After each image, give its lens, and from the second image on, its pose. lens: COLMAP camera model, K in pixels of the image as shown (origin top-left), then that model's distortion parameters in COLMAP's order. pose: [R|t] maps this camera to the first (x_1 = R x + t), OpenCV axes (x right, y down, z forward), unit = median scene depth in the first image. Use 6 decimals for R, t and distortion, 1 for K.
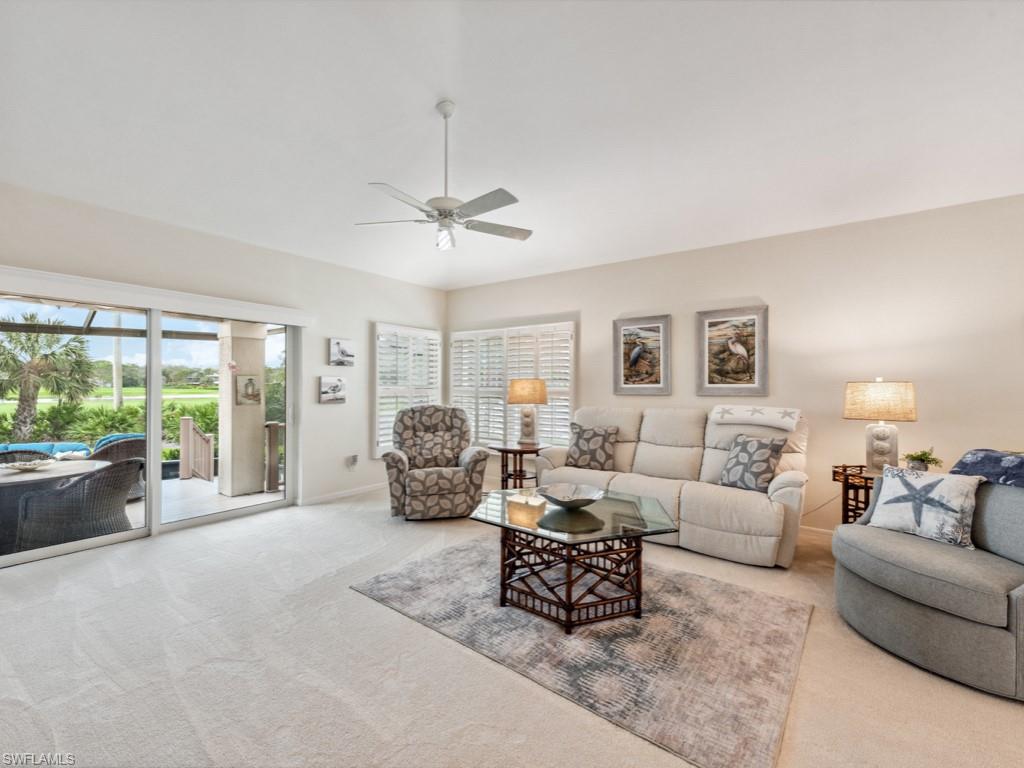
lens RADIAL K [[448.8, 0, 506.1], [0, 448.8, 383.8], [0, 0, 1]] dist [0.011438, -0.002082]
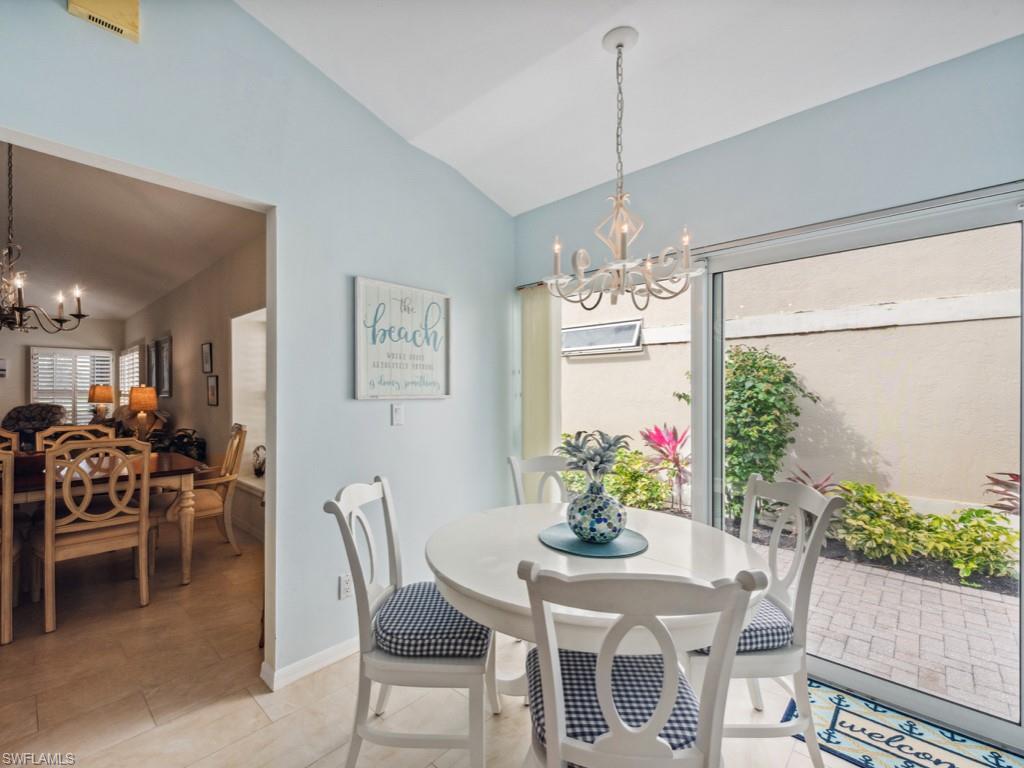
lens RADIAL K [[448.8, 0, 507.7], [0, 448.8, 387.2], [0, 0, 1]] dist [0.011438, -0.002082]
pose [[0.993760, -0.006106, -0.111368, 1.686585], [0.005973, 0.999981, -0.001537, 0.005630], [0.111375, 0.000862, 0.993778, -0.351162]]
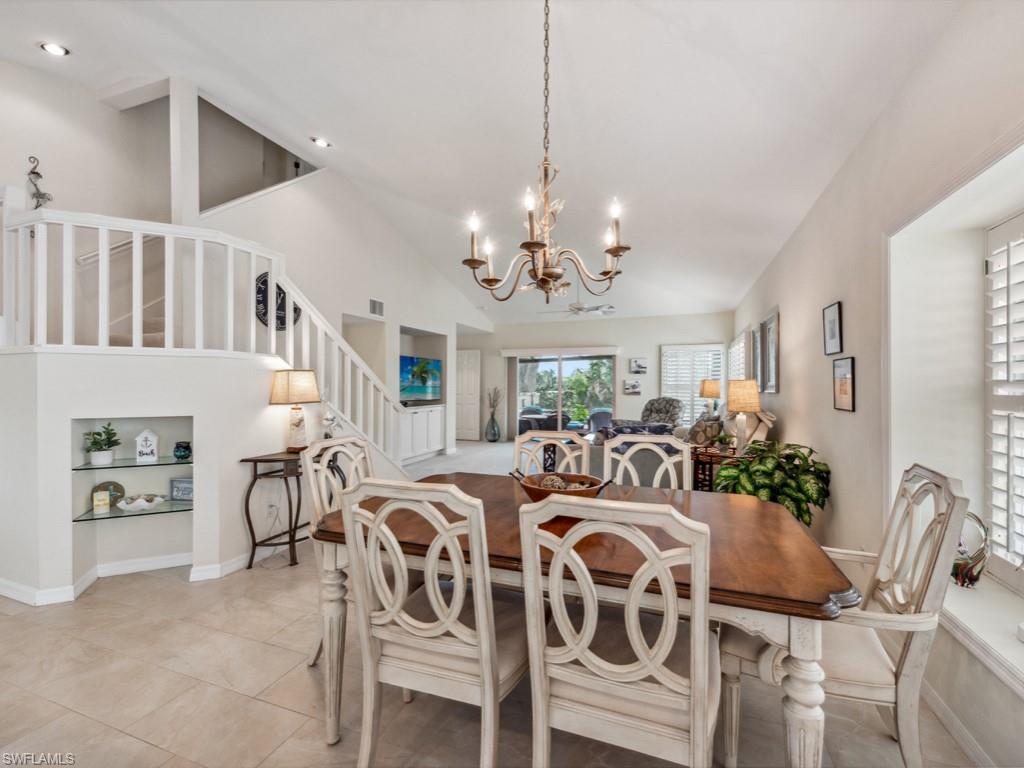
lens RADIAL K [[448.8, 0, 505.5], [0, 448.8, 384.4], [0, 0, 1]] dist [0.011438, -0.002082]
pose [[0.259634, -0.004946, -0.965694, 1.334495], [0.004539, 0.999982, -0.003901, 0.006876], [0.965696, -0.003370, 0.259652, 0.044328]]
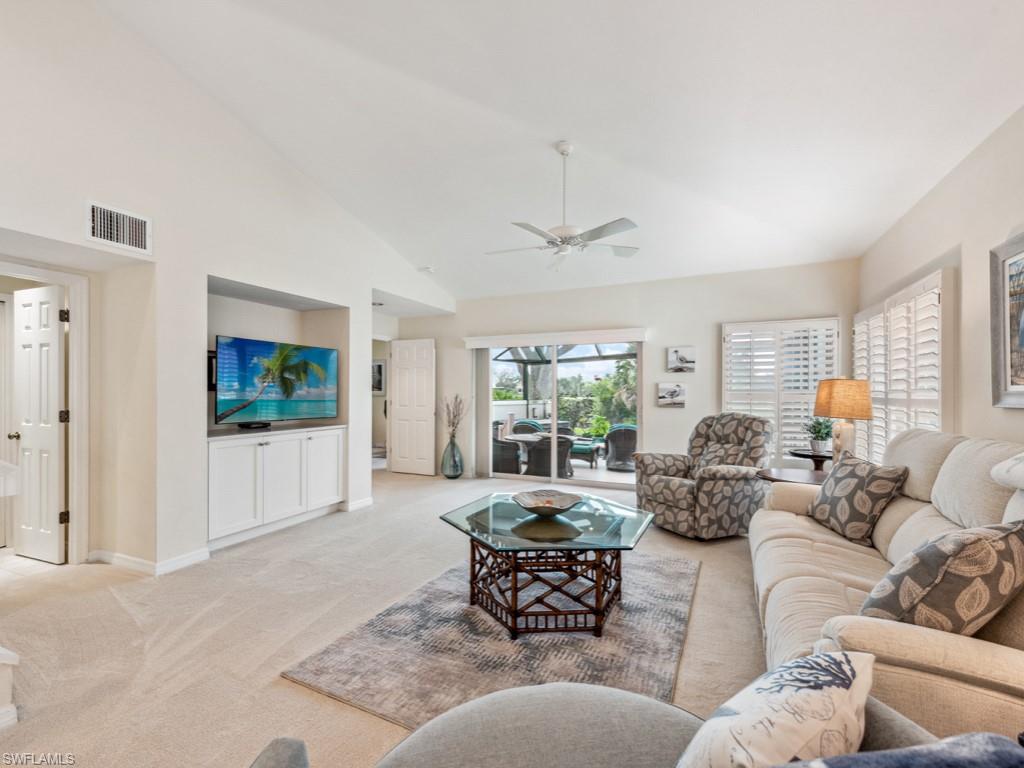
lens RADIAL K [[448.8, 0, 504.9], [0, 448.8, 389.4], [0, 0, 1]] dist [0.011438, -0.002082]
pose [[0.196242, -0.008604, -0.980518, 0.652405], [0.008153, 0.999941, -0.007143, 0.004656], [0.980522, -0.006593, 0.196301, 0.432138]]
